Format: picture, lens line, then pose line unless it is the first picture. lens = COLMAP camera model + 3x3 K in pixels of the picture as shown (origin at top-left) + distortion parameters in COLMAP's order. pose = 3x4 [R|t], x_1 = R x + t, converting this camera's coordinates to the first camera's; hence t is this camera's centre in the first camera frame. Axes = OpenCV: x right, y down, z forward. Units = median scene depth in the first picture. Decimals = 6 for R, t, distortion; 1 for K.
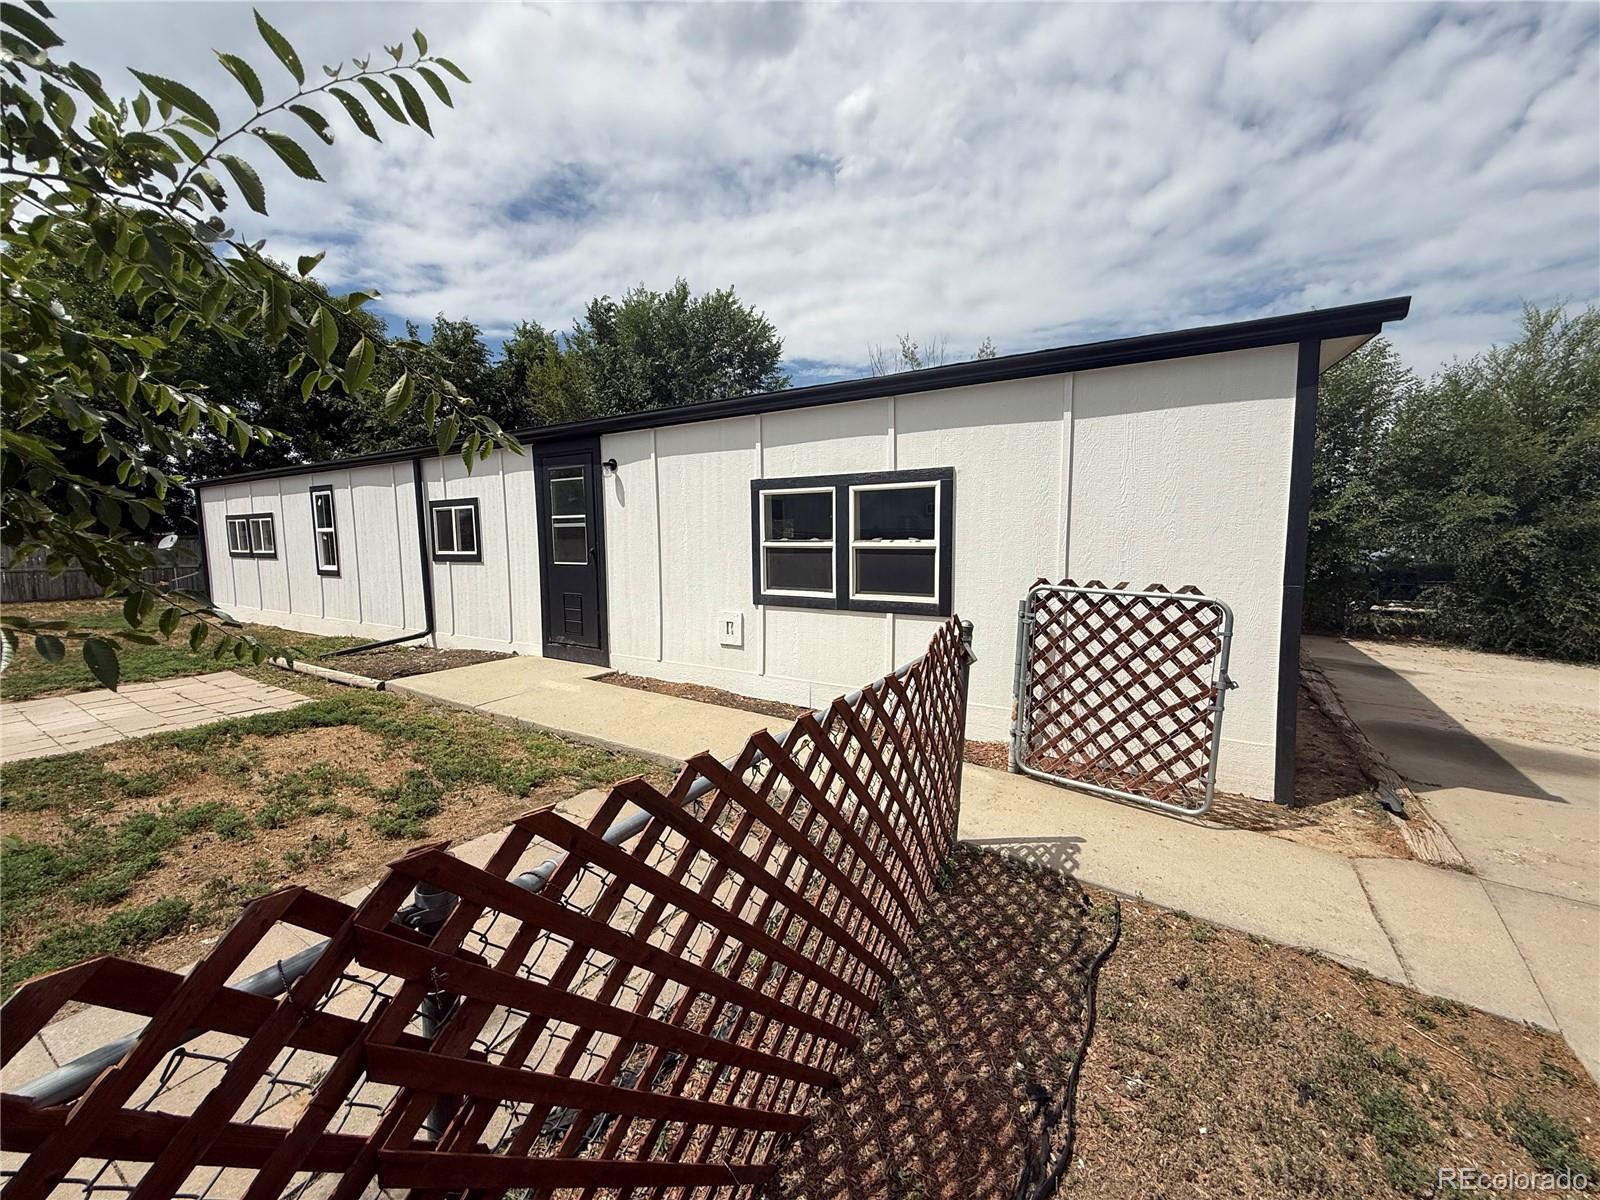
lens RADIAL K [[639.3, 0, 794.4], [0, 639.3, 599.5], [0, 0, 1]] dist [-0.001470, 0.000532]
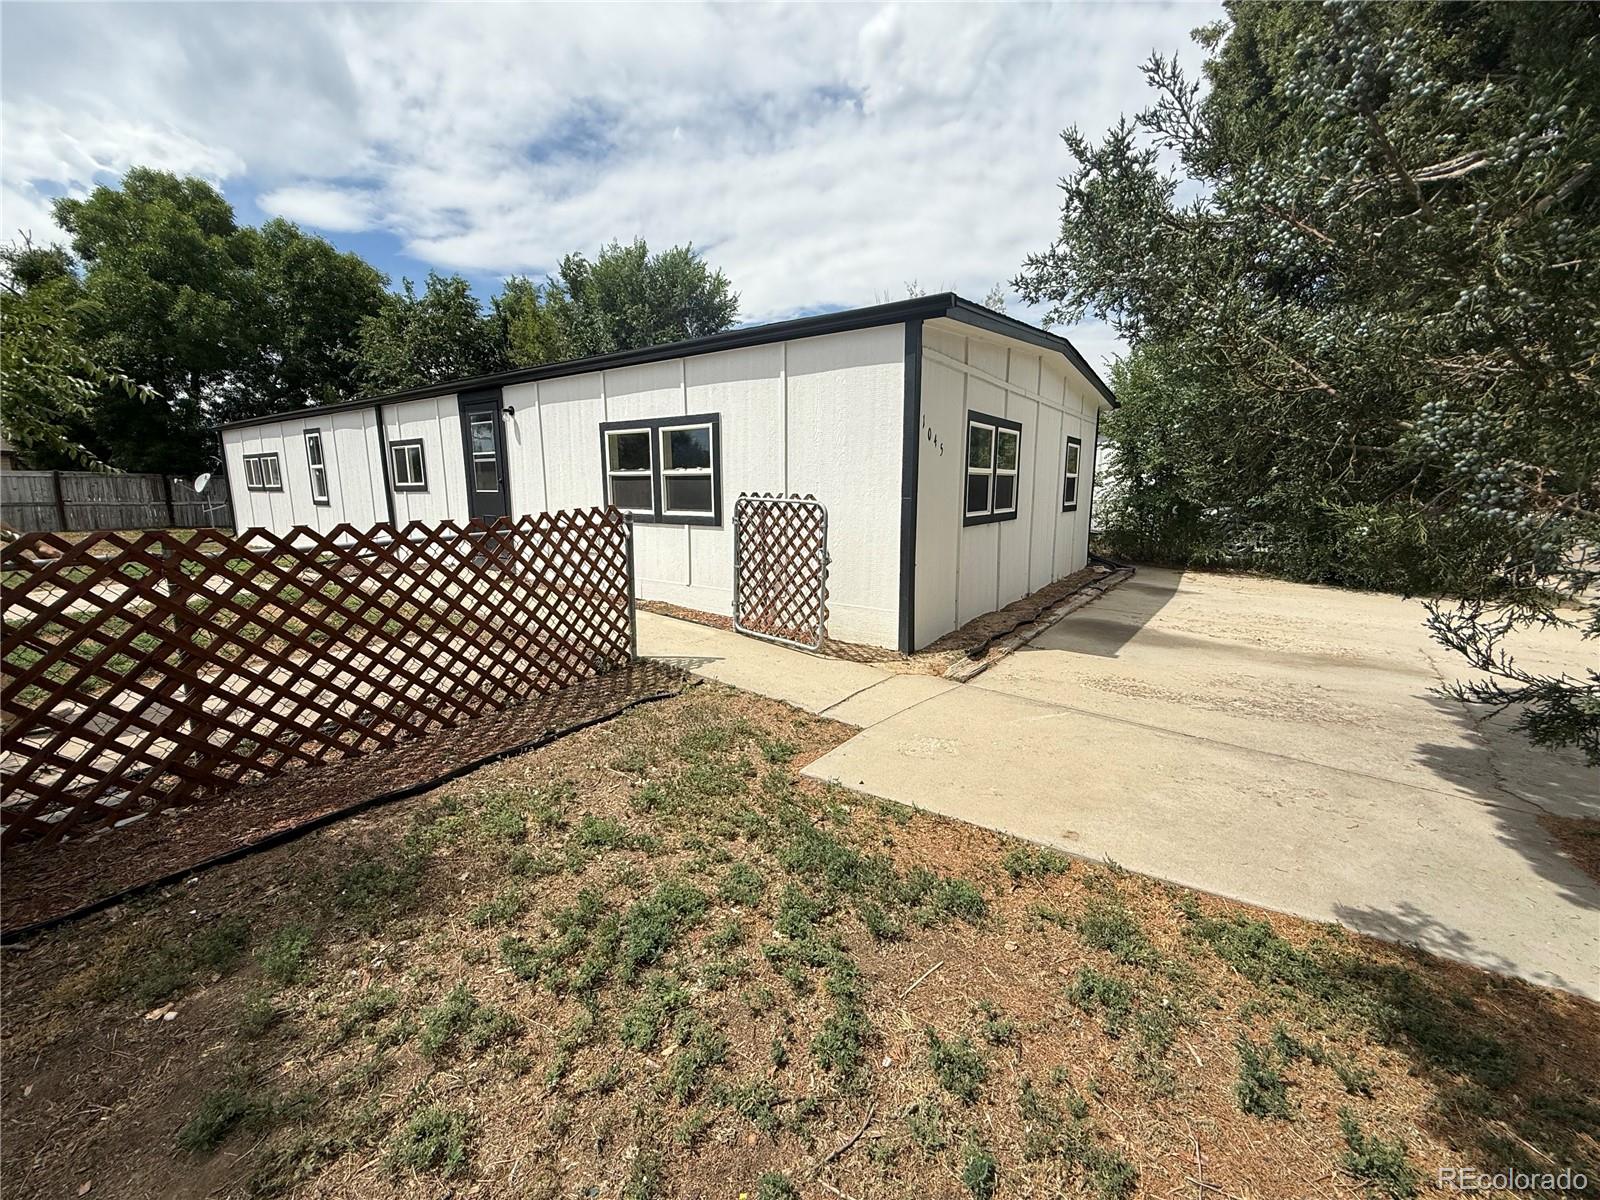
lens RADIAL K [[640.8, 0, 798.0], [0, 640.8, 602.4], [0, 0, 1]] dist [0.000093, 0.000962]
pose [[0.998631, 0.018689, -0.048856, 0.225323], [-0.014870, 0.996889, 0.077402, 0.038193], [0.050151, -0.076570, 0.995802, -0.165339]]
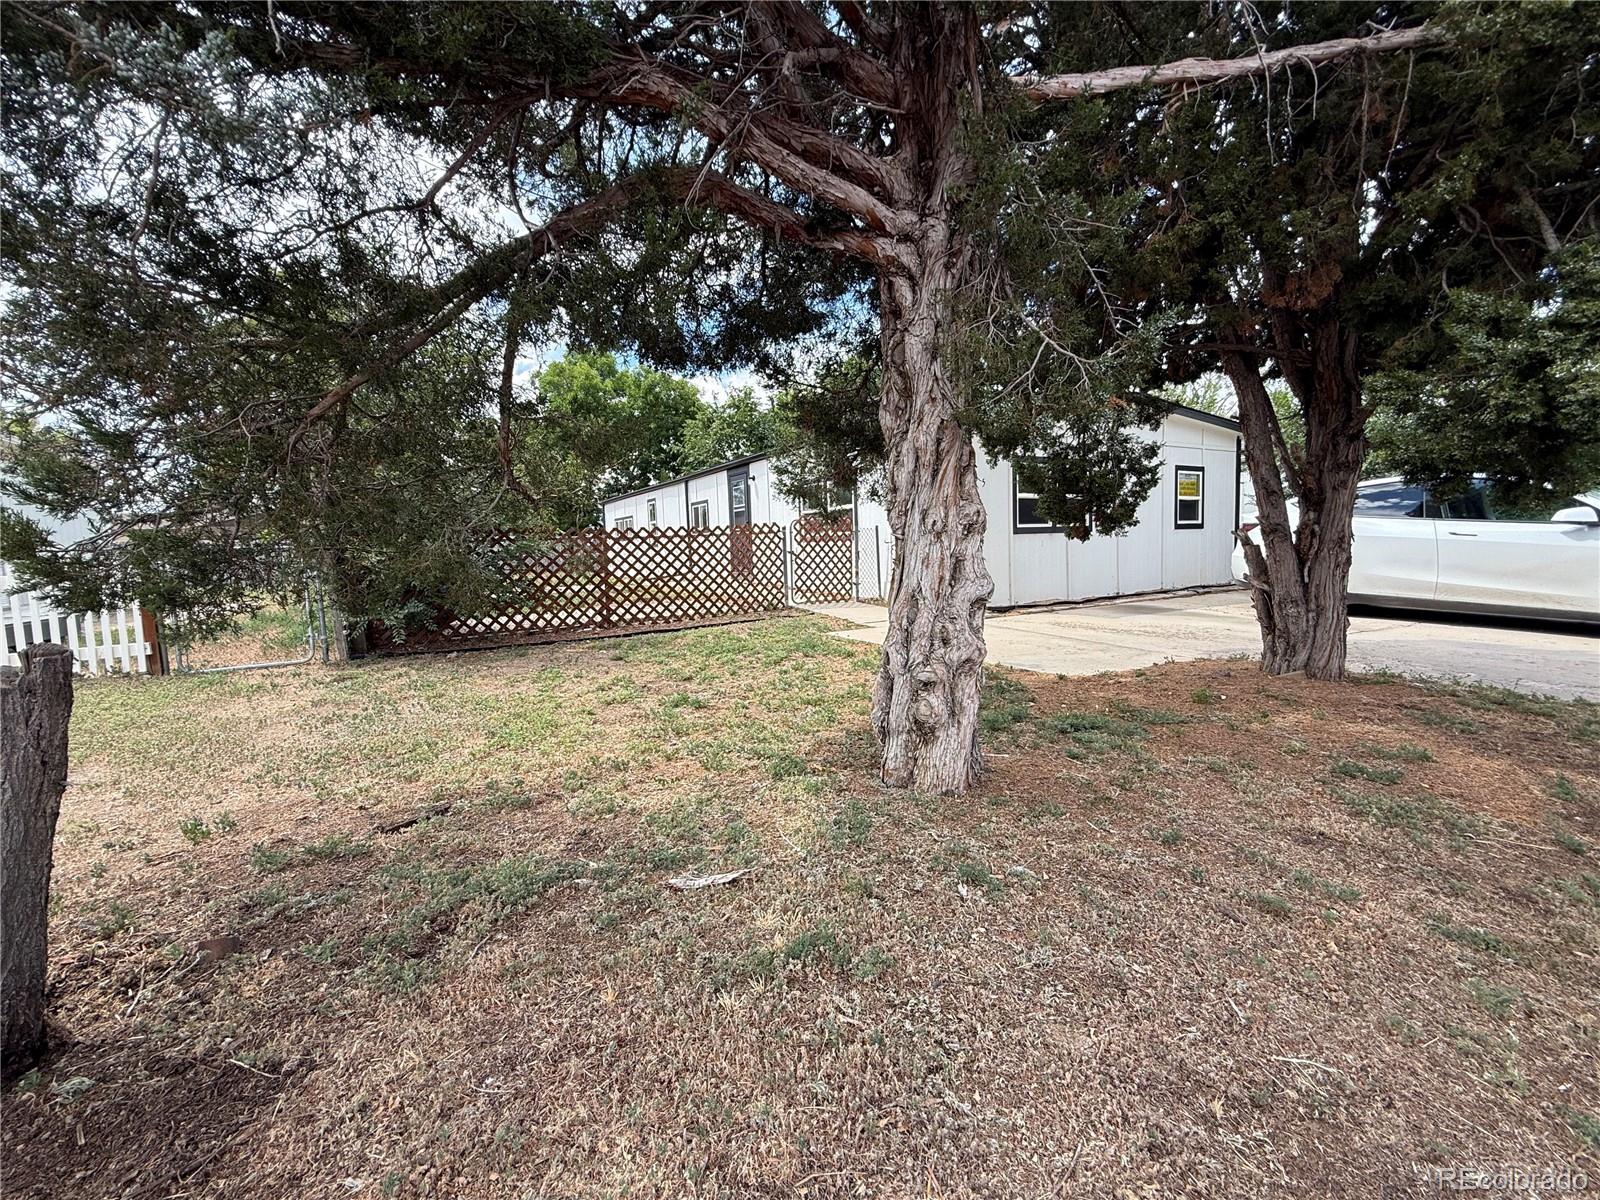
lens RADIAL K [[654.1, 0, 800.0], [0, 654.1, 600.0], [0, 0, 1]] dist [0.000344, 0.000387]
pose [[0.891952, 0.017281, -0.451800, 0.508515], [-0.022343, 0.999733, -0.005871, 0.117988], [0.451578, 0.015331, 0.892100, -0.496317]]
